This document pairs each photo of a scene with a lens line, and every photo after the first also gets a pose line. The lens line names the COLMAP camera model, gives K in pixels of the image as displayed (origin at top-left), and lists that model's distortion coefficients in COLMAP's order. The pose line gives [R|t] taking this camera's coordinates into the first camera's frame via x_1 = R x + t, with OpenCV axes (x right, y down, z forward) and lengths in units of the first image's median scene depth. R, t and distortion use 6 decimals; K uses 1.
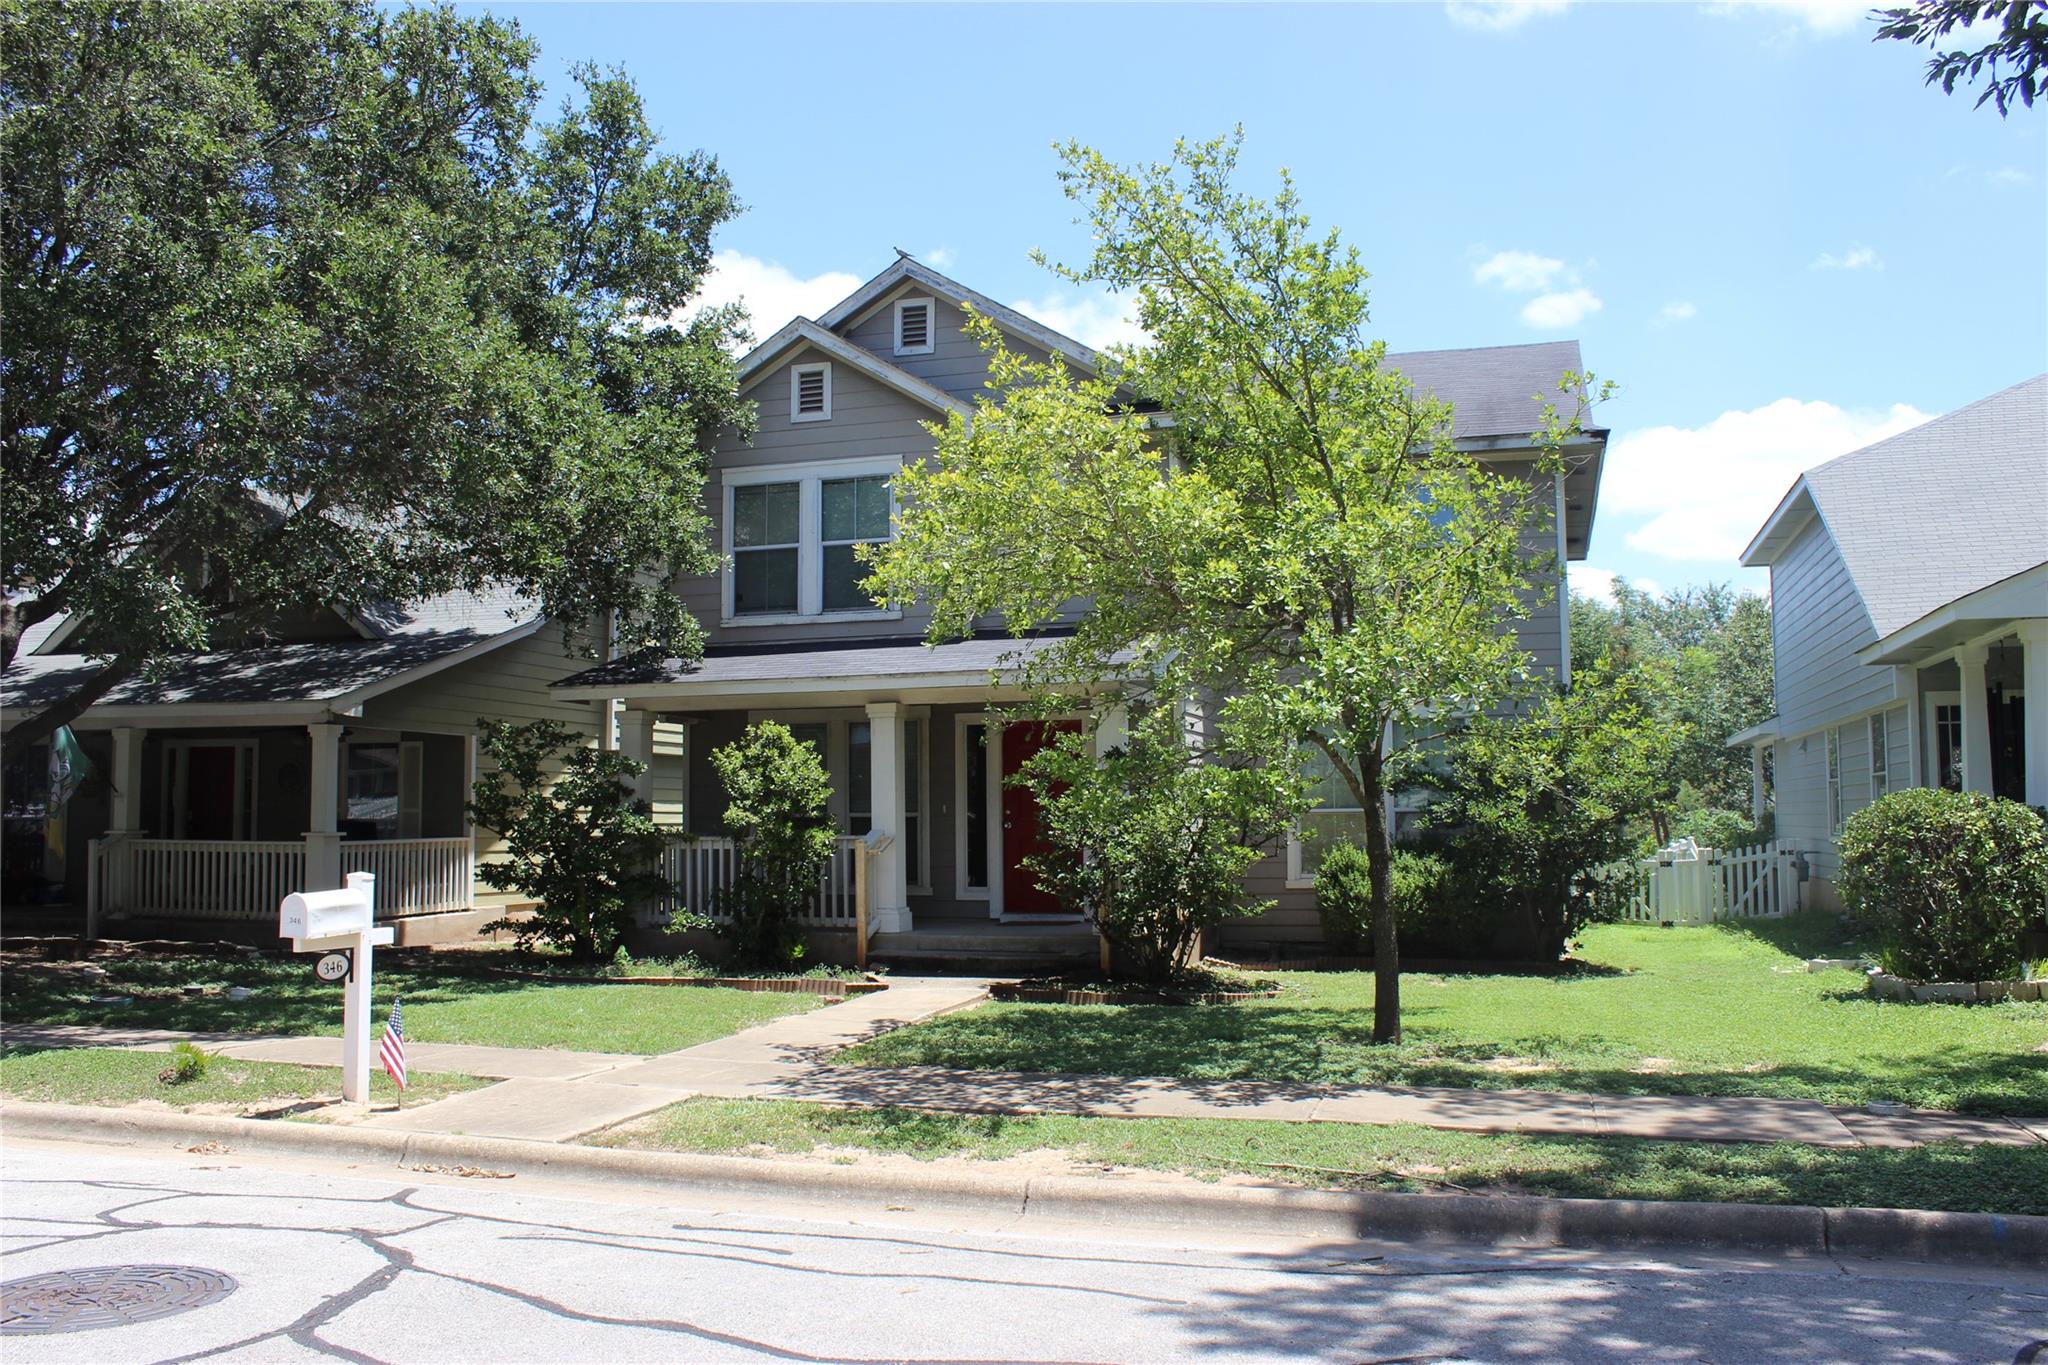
lens RADIAL K [[1727.2, 0, 1031.1], [0, 1727.2, 671.4], [0, 0, 1]] dist [-0.162075, 0.167271]
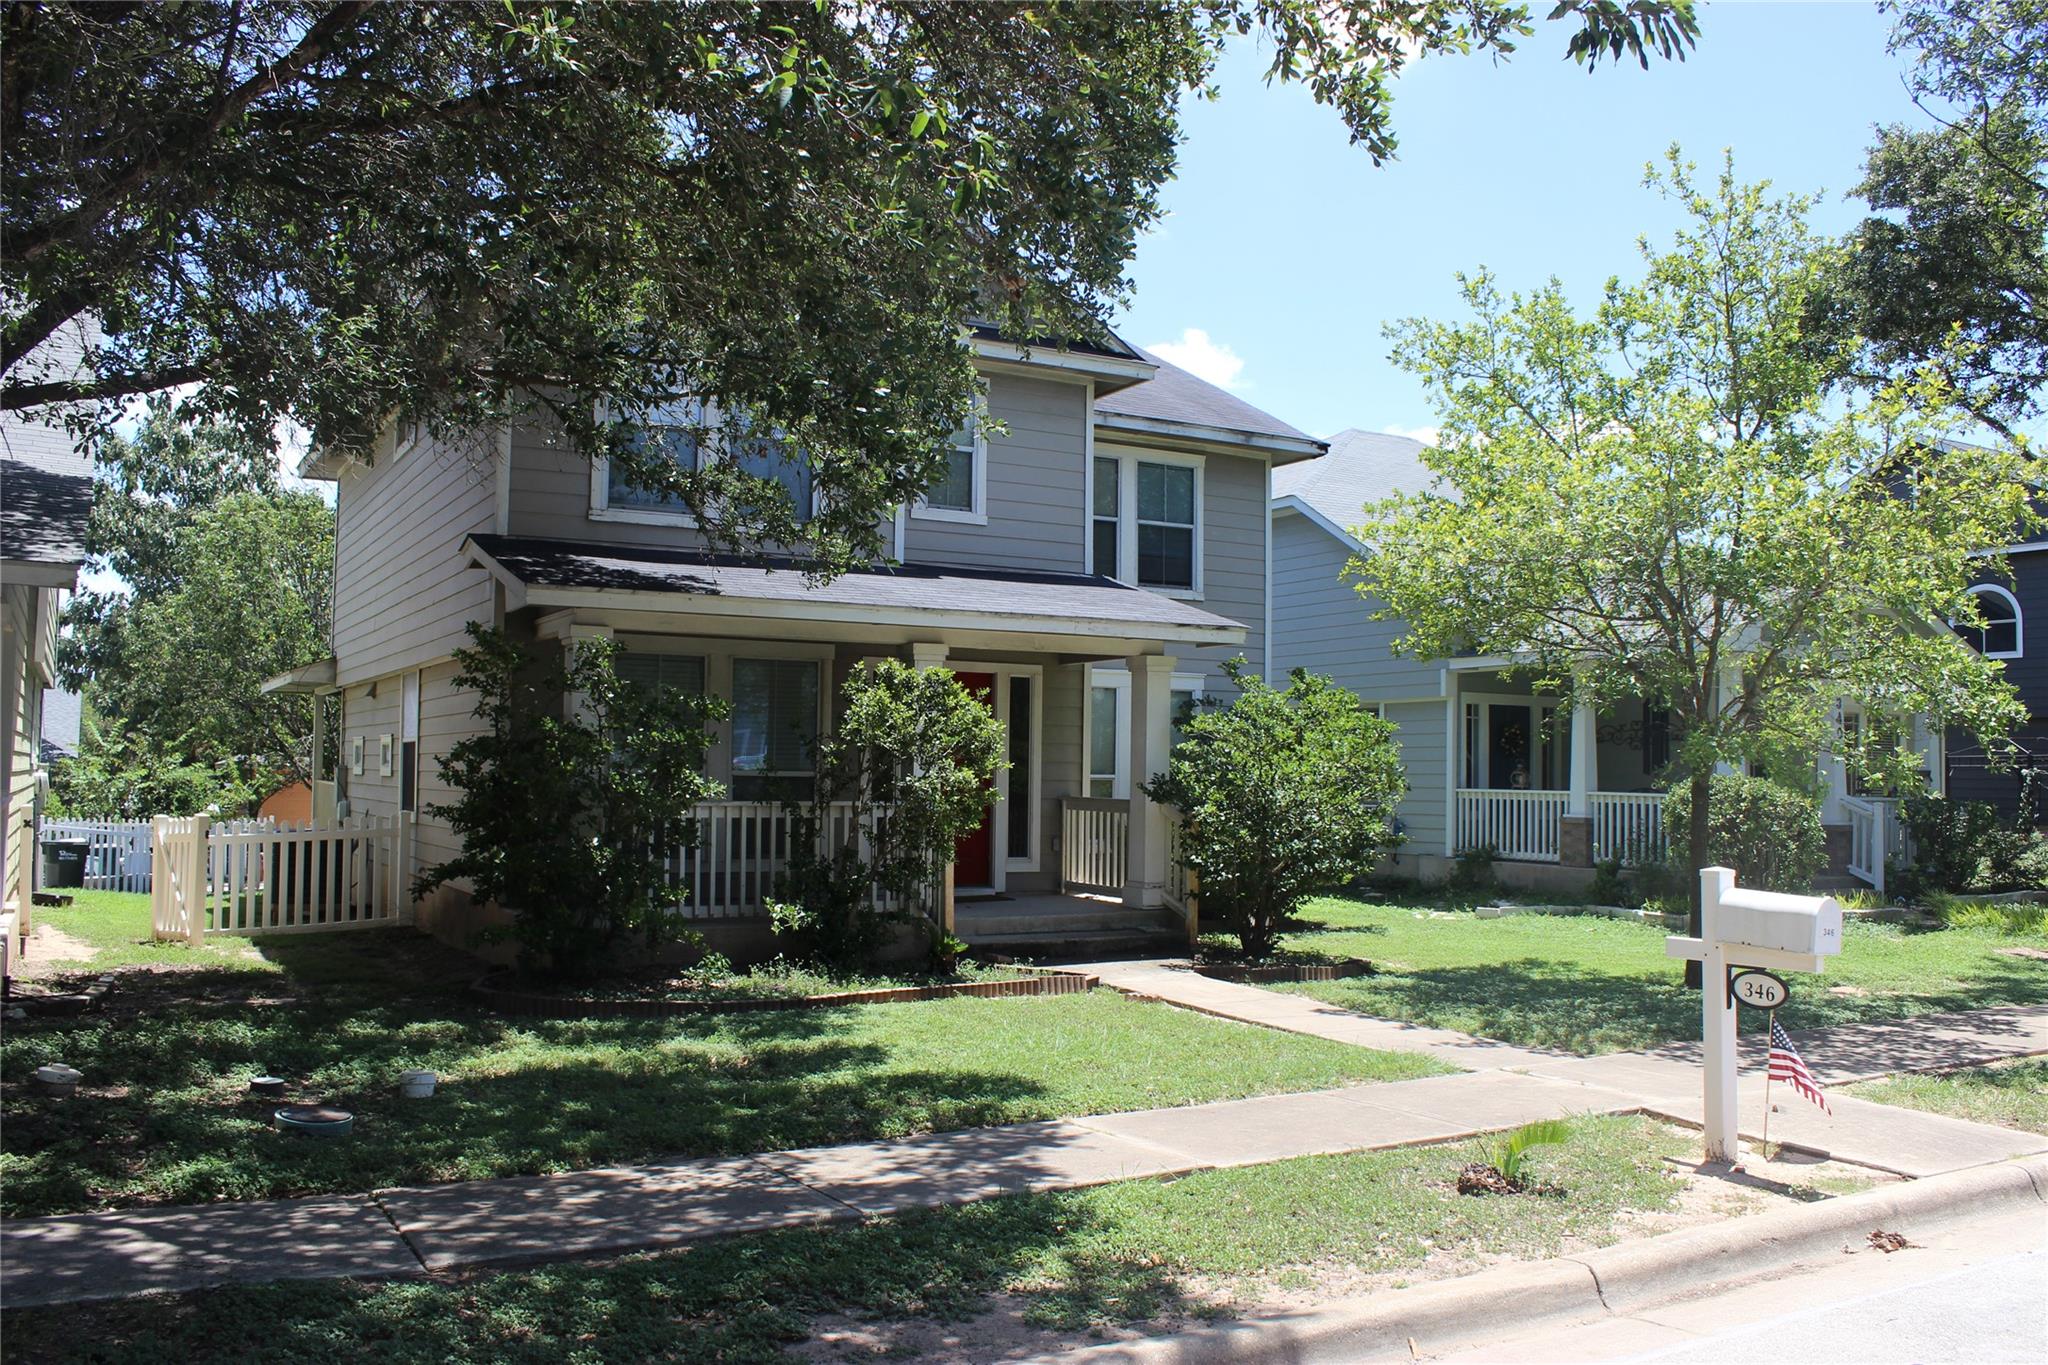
lens RADIAL K [[1700.8, 0, 1024.0], [0, 1700.8, 682.5], [0, 0, 1]] dist [-0.163816, 0.153549]
pose [[0.680859, 0.055839, 0.730283, -0.651357], [-0.079090, 0.996864, -0.002485, 0.035629], [-0.728132, -0.056066, 0.683140, 0.400408]]
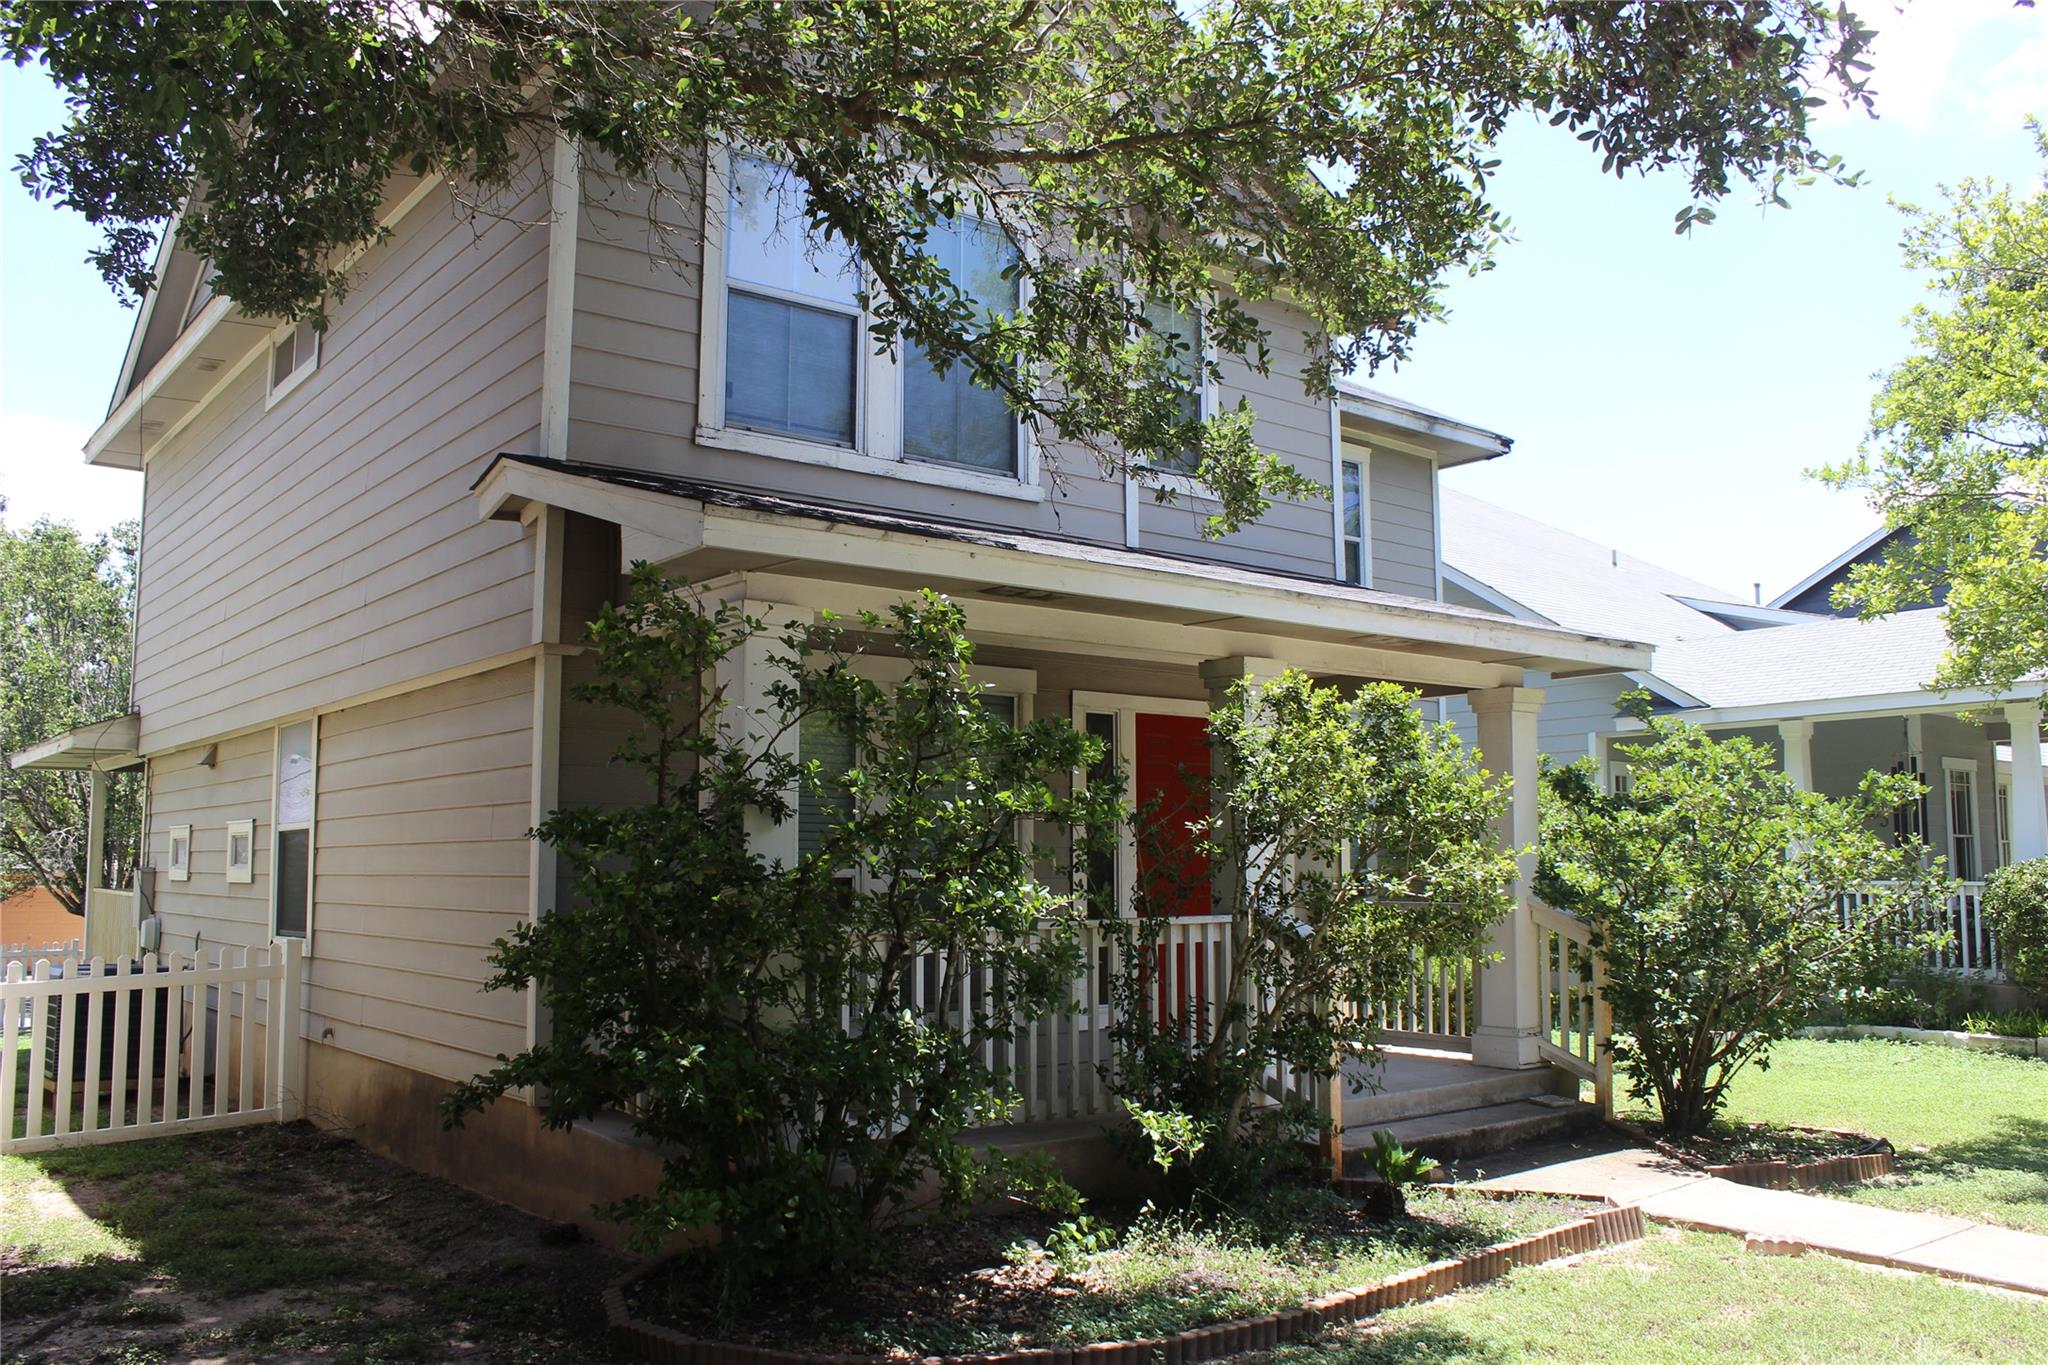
lens RADIAL K [[1700.8, 0, 1024.0], [0, 1700.8, 682.5], [0, 0, 1]] dist [-0.163816, 0.153549]
pose [[0.564213, 0.100340, 0.819509, -0.538879], [-0.073508, 0.994751, -0.071188, 0.066843], [-0.822350, -0.020075, 0.568627, 0.764371]]
